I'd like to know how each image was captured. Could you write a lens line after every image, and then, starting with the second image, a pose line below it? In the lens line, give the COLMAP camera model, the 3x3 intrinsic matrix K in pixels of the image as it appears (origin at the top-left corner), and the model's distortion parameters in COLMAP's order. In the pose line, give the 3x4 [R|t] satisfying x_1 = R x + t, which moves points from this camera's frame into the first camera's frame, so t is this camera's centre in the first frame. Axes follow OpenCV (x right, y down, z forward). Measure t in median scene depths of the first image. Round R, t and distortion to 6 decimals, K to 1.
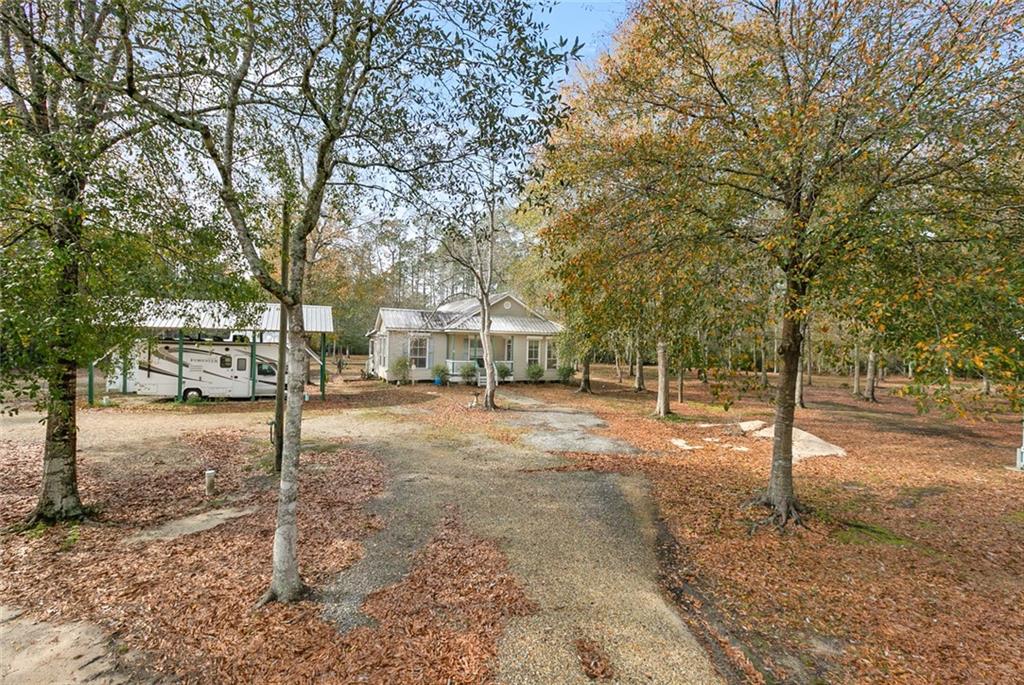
lens RADIAL K [[466.4, 0, 509.9], [0, 466.4, 339.8], [0, 0, 1]] dist [-0.002471, -0.000042]
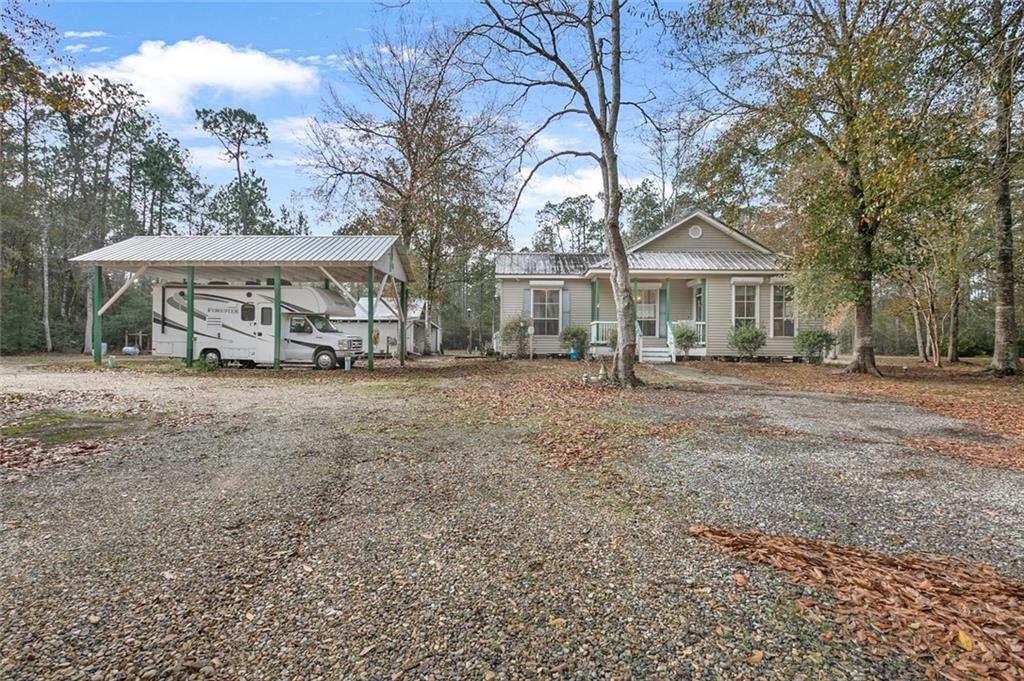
lens RADIAL K [[466.4, 0, 509.2], [0, 466.4, 344.2], [0, 0, 1]] dist [-0.002471, -0.000042]
pose [[0.898061, -0.019684, -0.439430, 0.059193], [0.014622, 0.999782, -0.014901, 0.111341], [0.439627, 0.006956, 0.898153, 0.531908]]
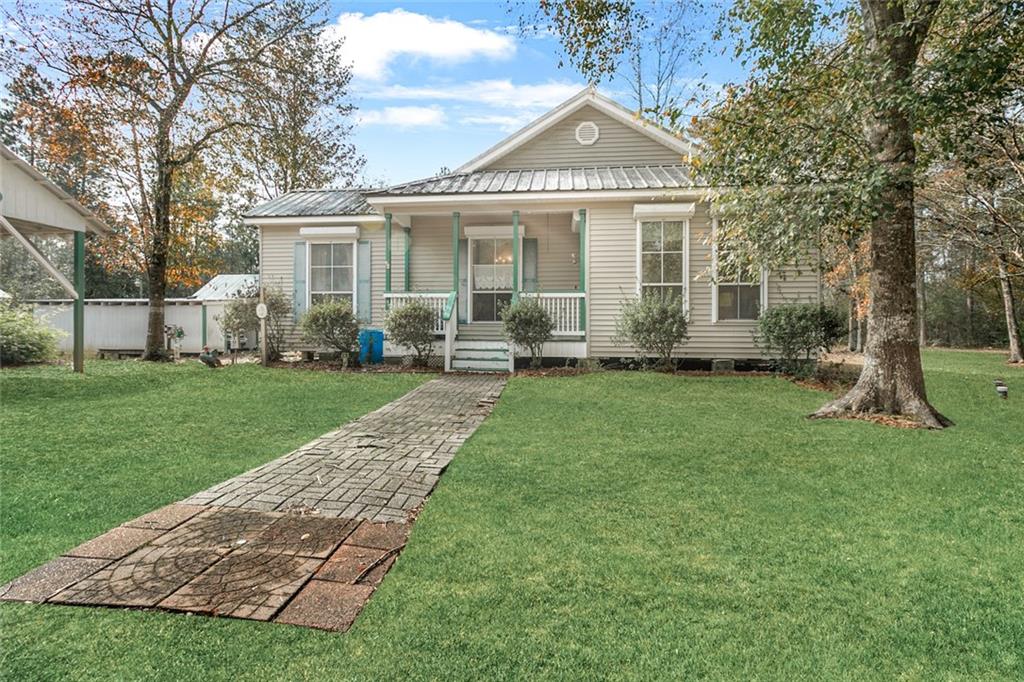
lens RADIAL K [[466.4, 0, 494.3], [0, 466.4, 341.9], [0, 0, 1]] dist [-0.002471, -0.000042]
pose [[0.873453, -0.017603, -0.486591, 0.145149], [0.020562, 0.999788, 0.000740, 0.108356], [0.486475, -0.010652, 0.873630, 1.003596]]
